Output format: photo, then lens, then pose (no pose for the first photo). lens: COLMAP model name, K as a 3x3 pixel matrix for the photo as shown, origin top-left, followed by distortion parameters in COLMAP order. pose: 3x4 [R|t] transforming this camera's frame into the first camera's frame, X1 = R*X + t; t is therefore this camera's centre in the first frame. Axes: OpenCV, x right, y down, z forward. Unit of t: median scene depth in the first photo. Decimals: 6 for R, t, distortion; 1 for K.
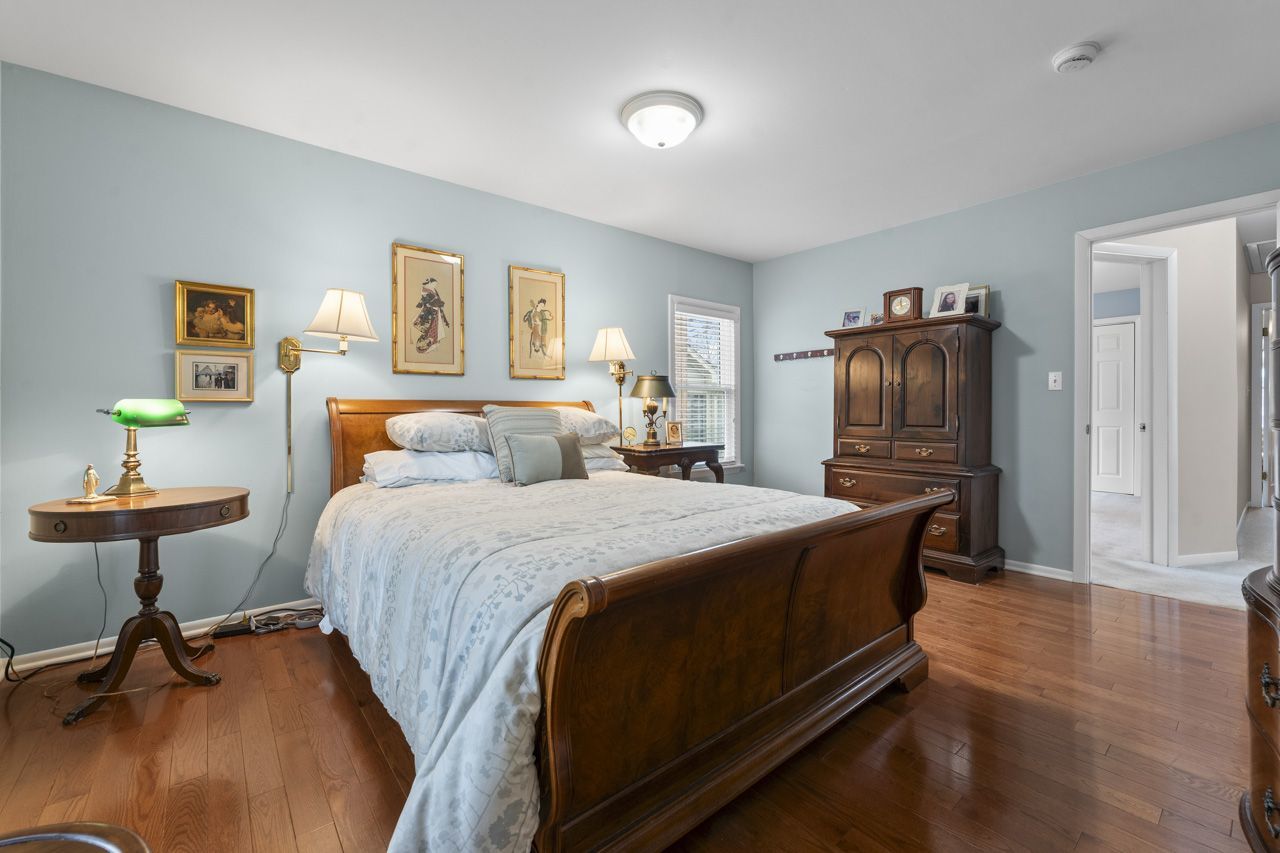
lens RADIAL K [[519.0, 0, 643.3], [0, 519.0, 418.8], [0, 0, 1]] dist [-0.000180, -0.000301]
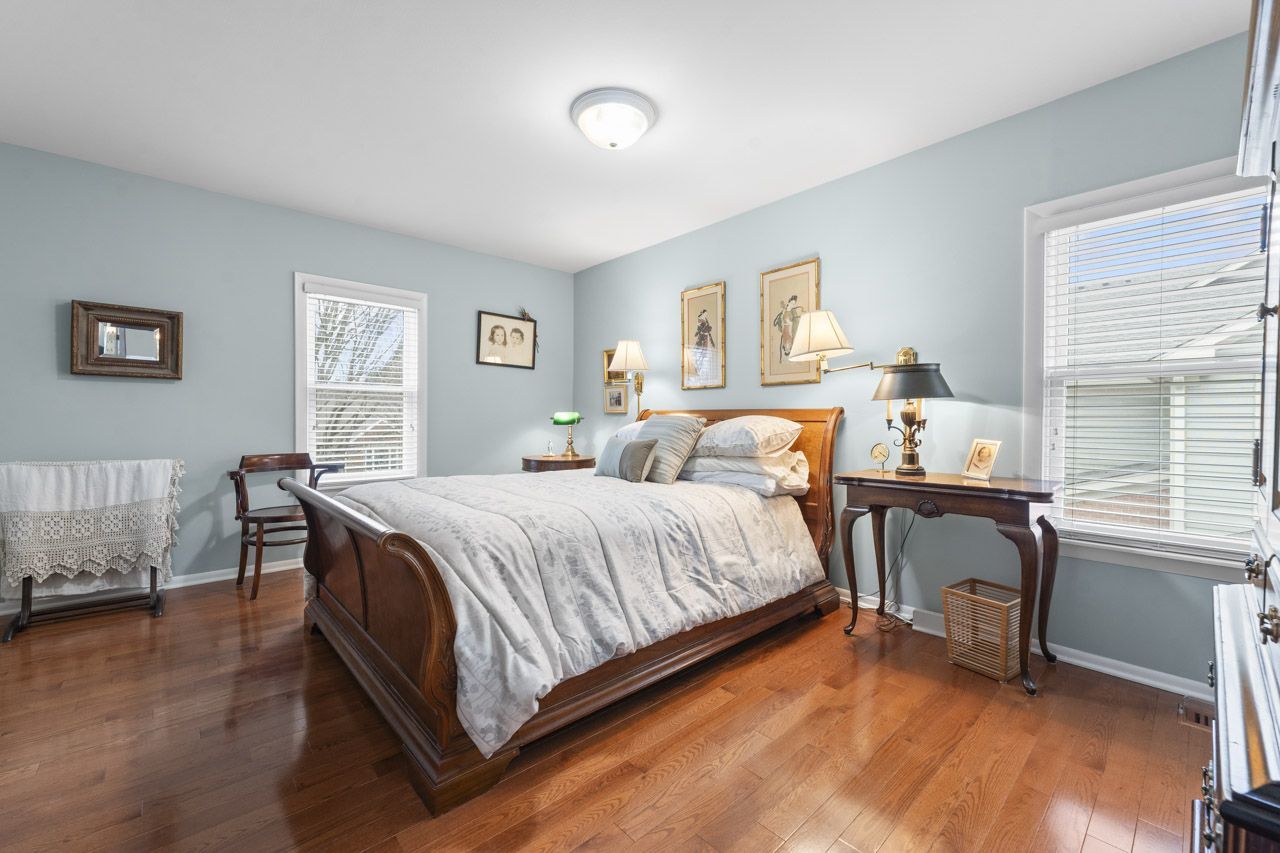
lens RADIAL K [[519.0, 0, 643.3], [0, 519.0, 418.8], [0, 0, 1]] dist [-0.000180, -0.000301]
pose [[0.049981, 0.003778, -0.998743, 0.735448], [-0.020628, 0.999783, 0.002749, -0.014025], [0.998537, 0.020465, 0.050049, 0.734436]]
